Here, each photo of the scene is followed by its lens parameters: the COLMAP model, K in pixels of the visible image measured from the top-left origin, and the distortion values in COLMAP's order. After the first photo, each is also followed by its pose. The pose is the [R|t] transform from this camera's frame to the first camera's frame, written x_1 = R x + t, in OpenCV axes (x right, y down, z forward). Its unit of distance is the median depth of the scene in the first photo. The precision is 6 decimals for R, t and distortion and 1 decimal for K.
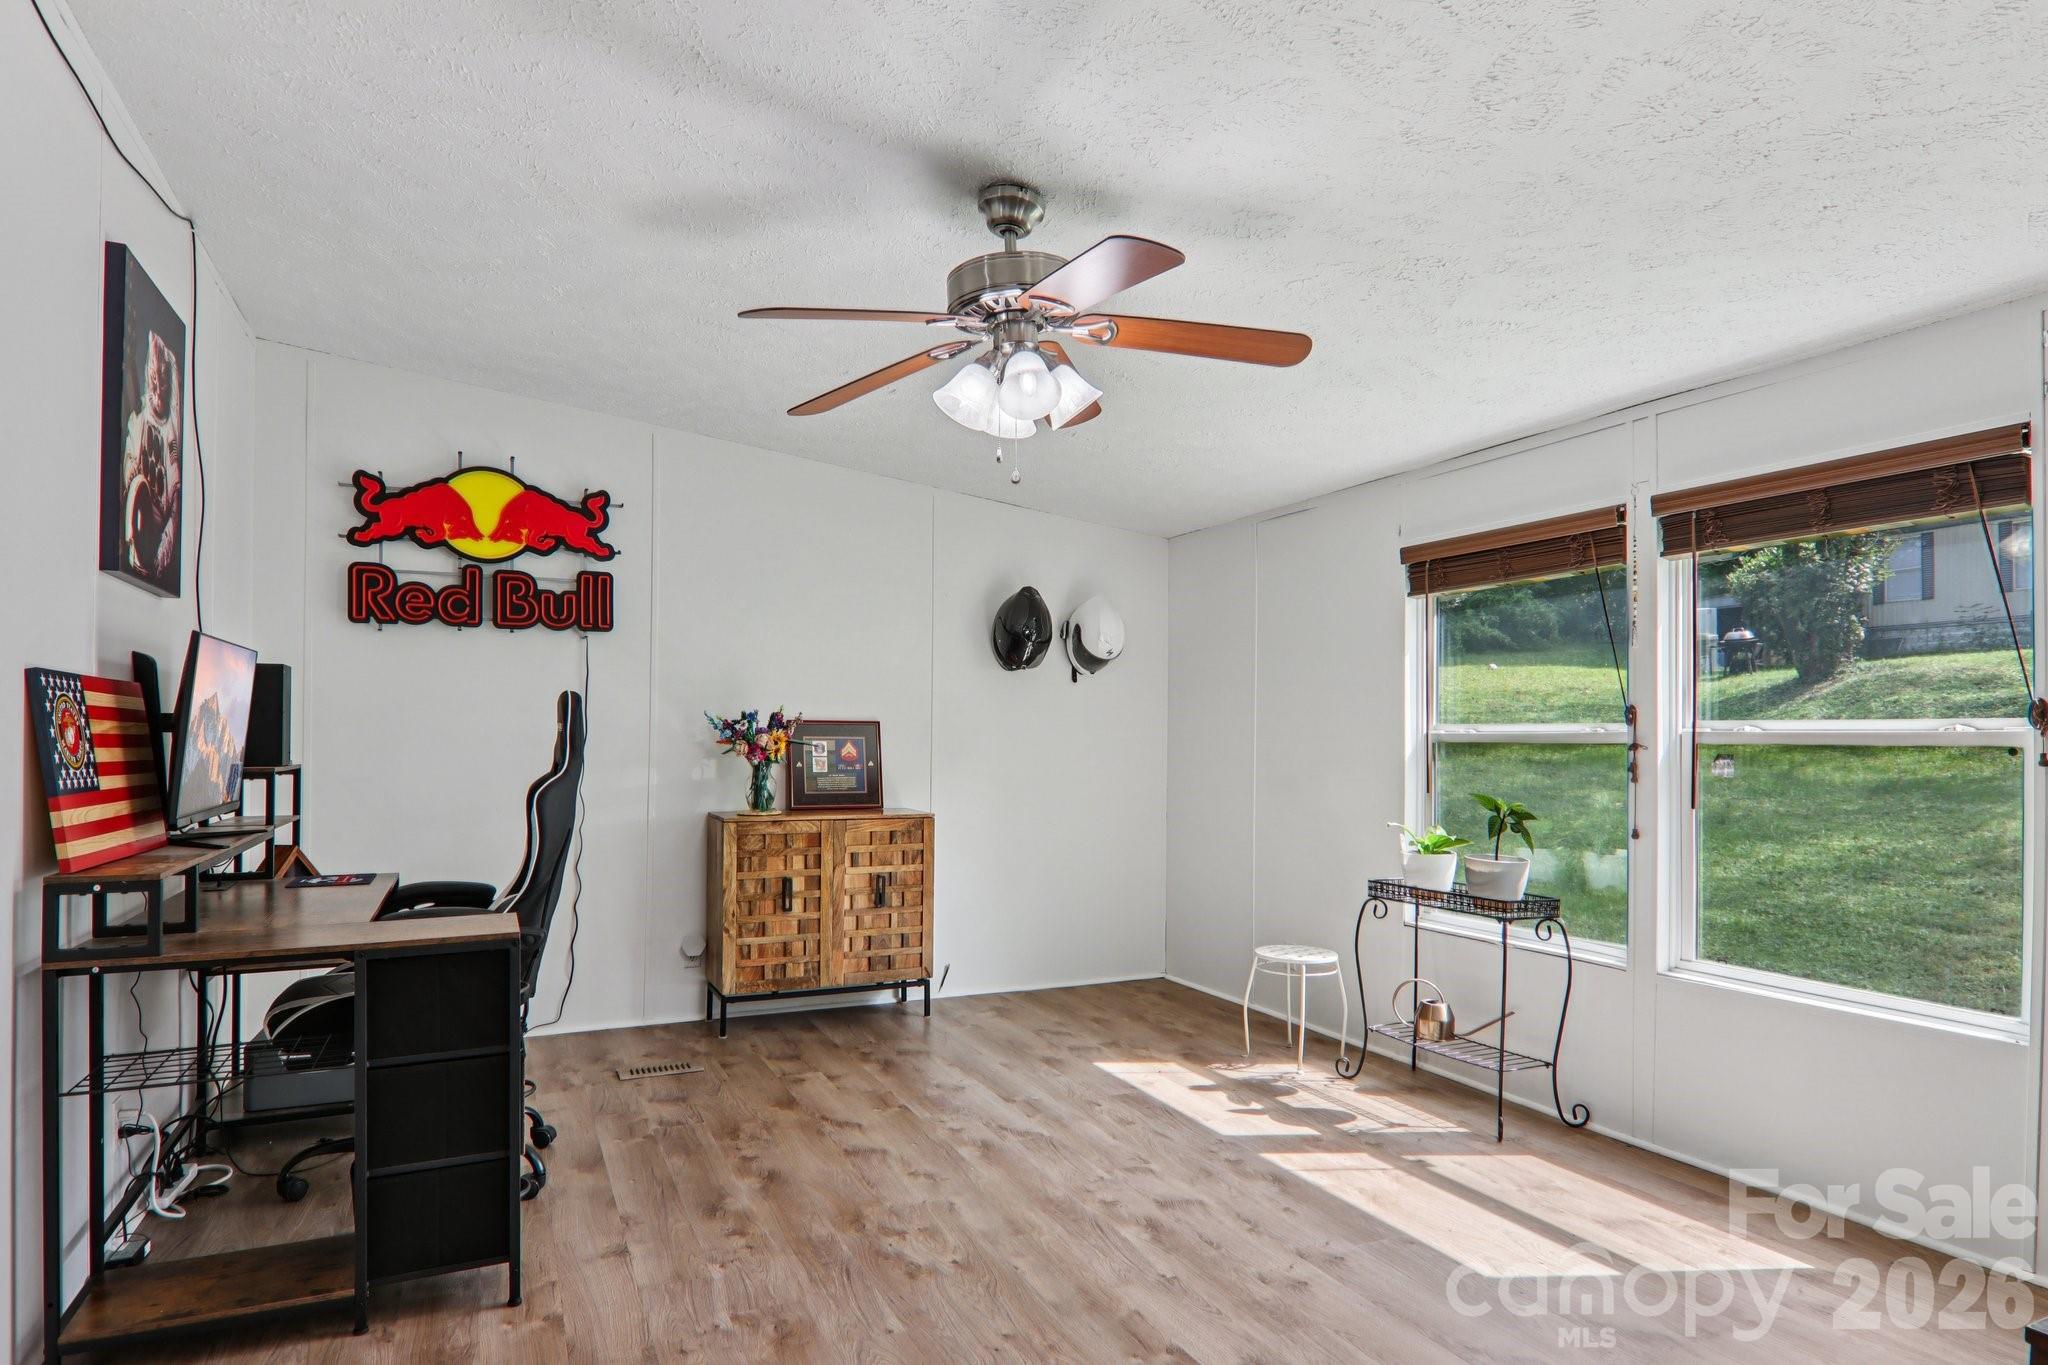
lens RADIAL K [[1167.2, 0, 1013.8], [0, 1167.2, 752.8], [0, 0, 1]] dist [0.007332, -0.020926]
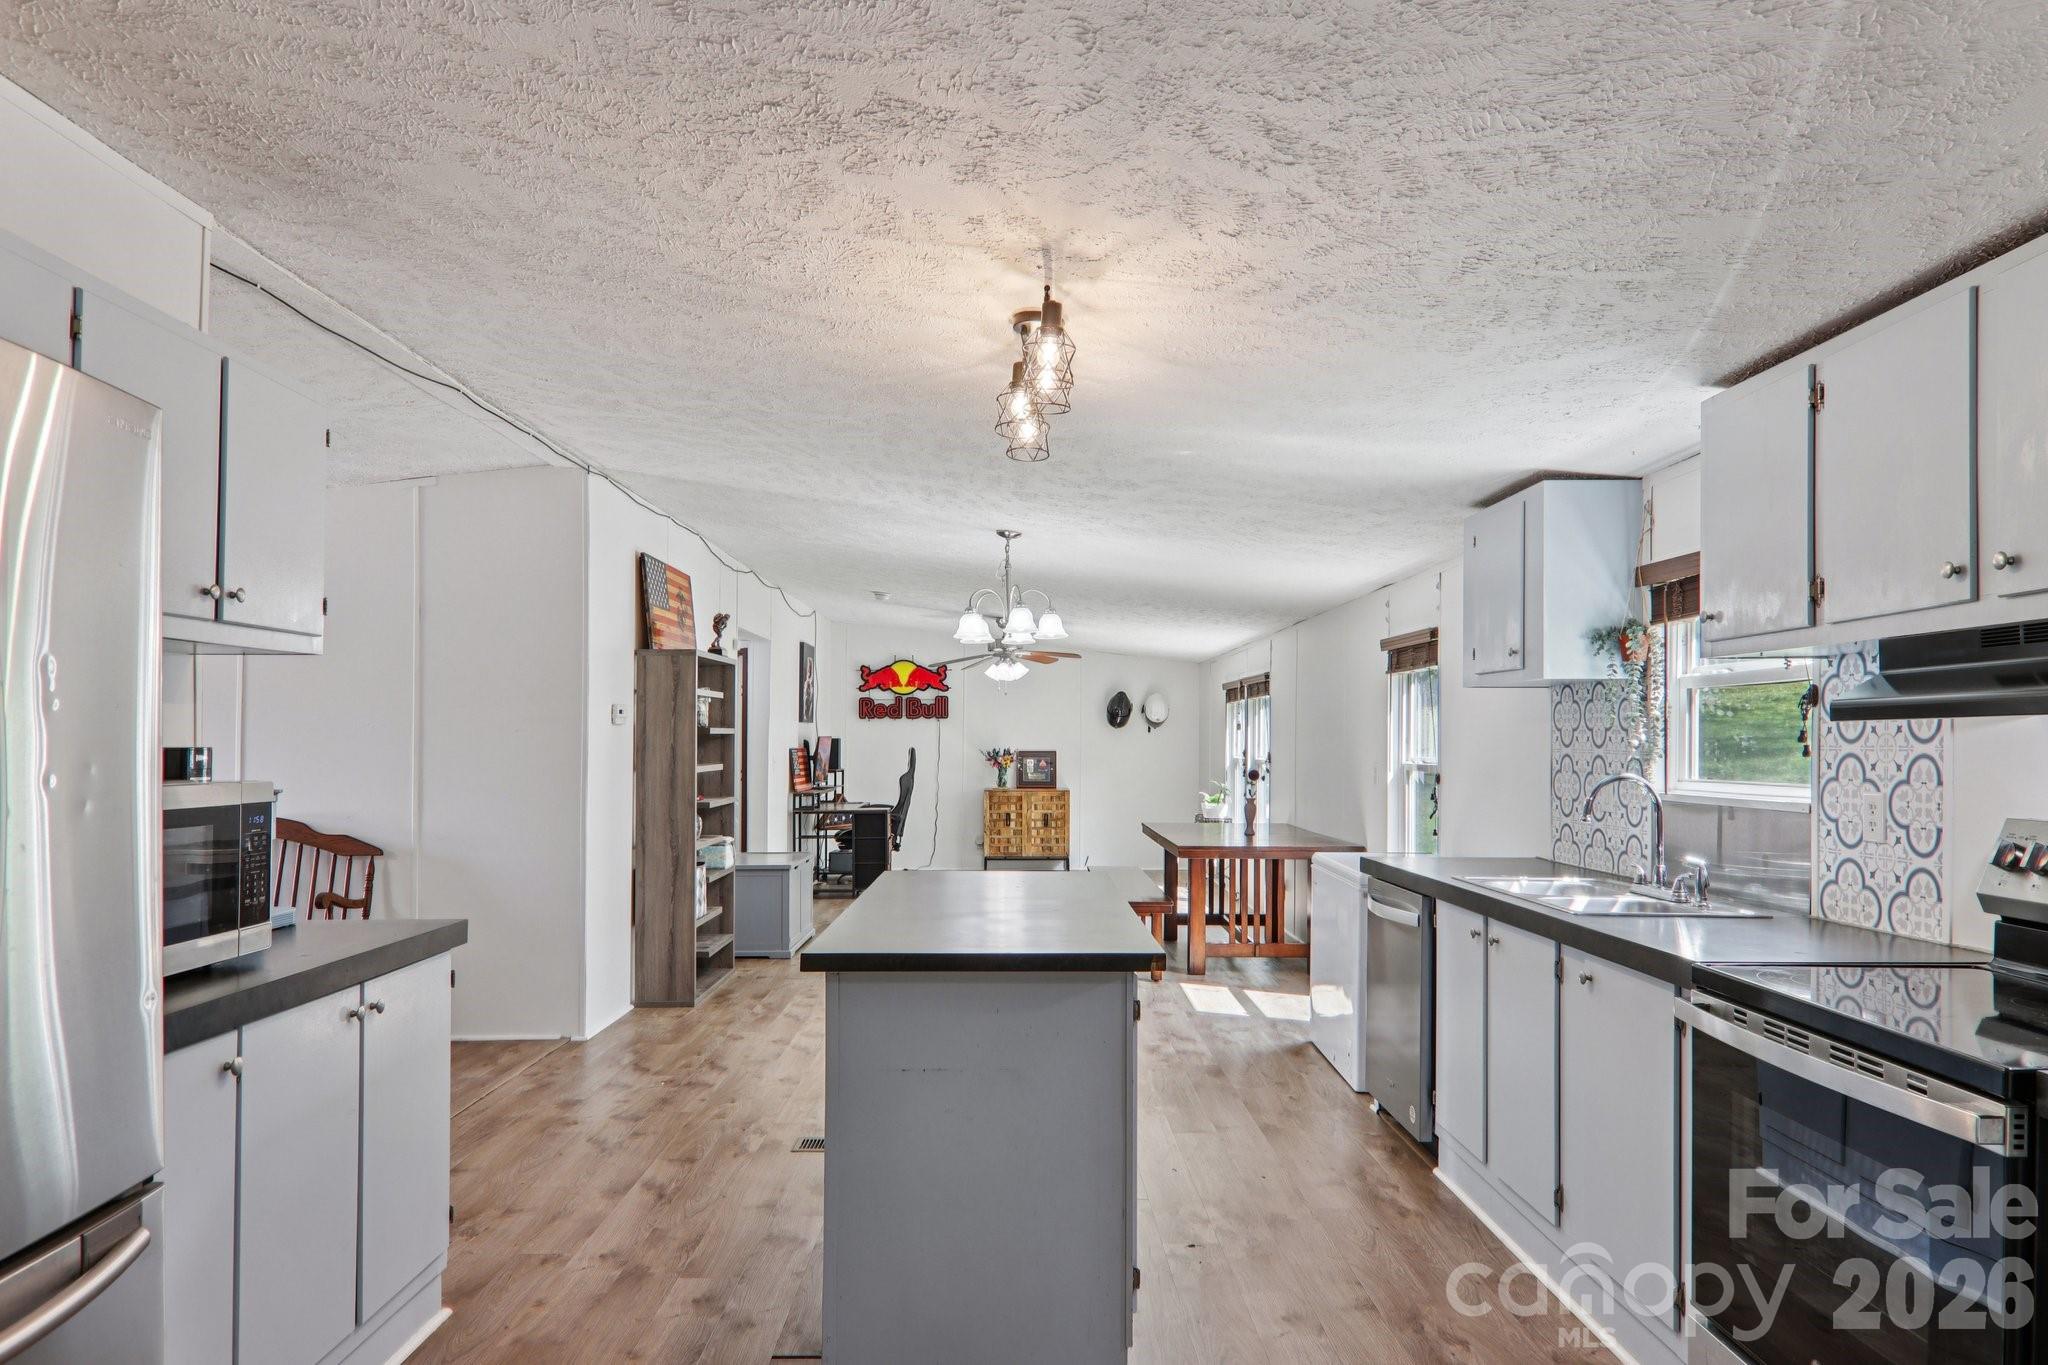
lens RADIAL K [[1224.5, 0, 1051.8], [0, 1224.5, 745.6], [0, 0, 1]] dist [0.001755, -0.011393]
pose [[0.924072, -0.005357, -0.382182, 0.947826], [0.002463, 0.999964, -0.008061, -0.020388], [0.382211, 0.006508, 0.924052, -1.489522]]
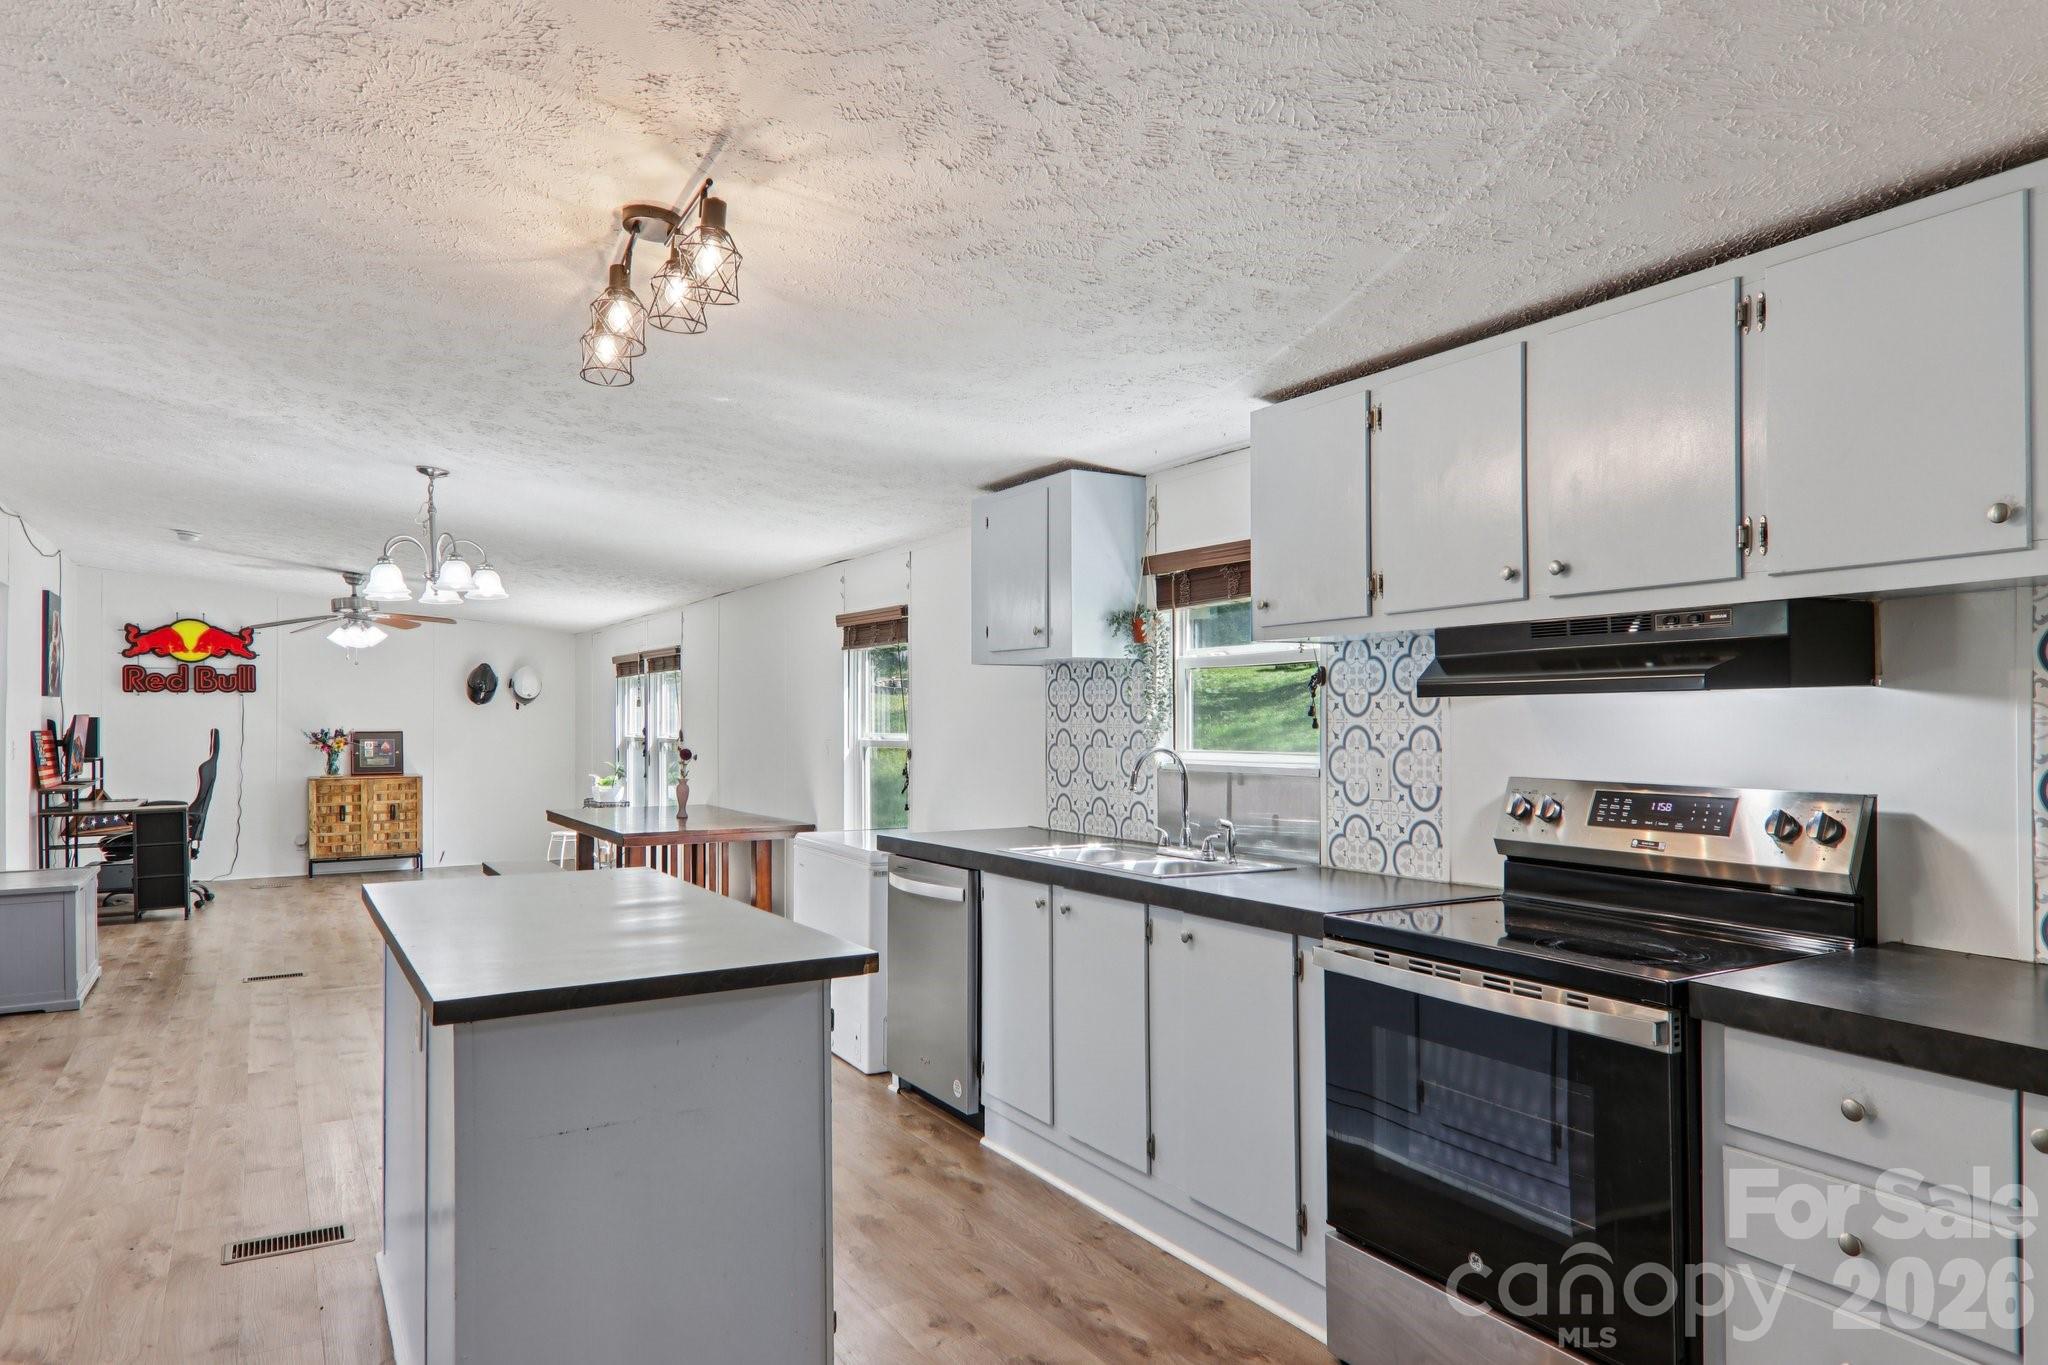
lens RADIAL K [[1224.5, 0, 1032.6], [0, 1224.5, 722.3], [0, 0, 1]] dist [0.001755, -0.011393]
pose [[0.990778, -0.010285, 0.135101, 0.789295], [0.011176, 0.999920, -0.005841, -0.020250], [-0.135030, 0.007297, 0.990815, -1.459930]]
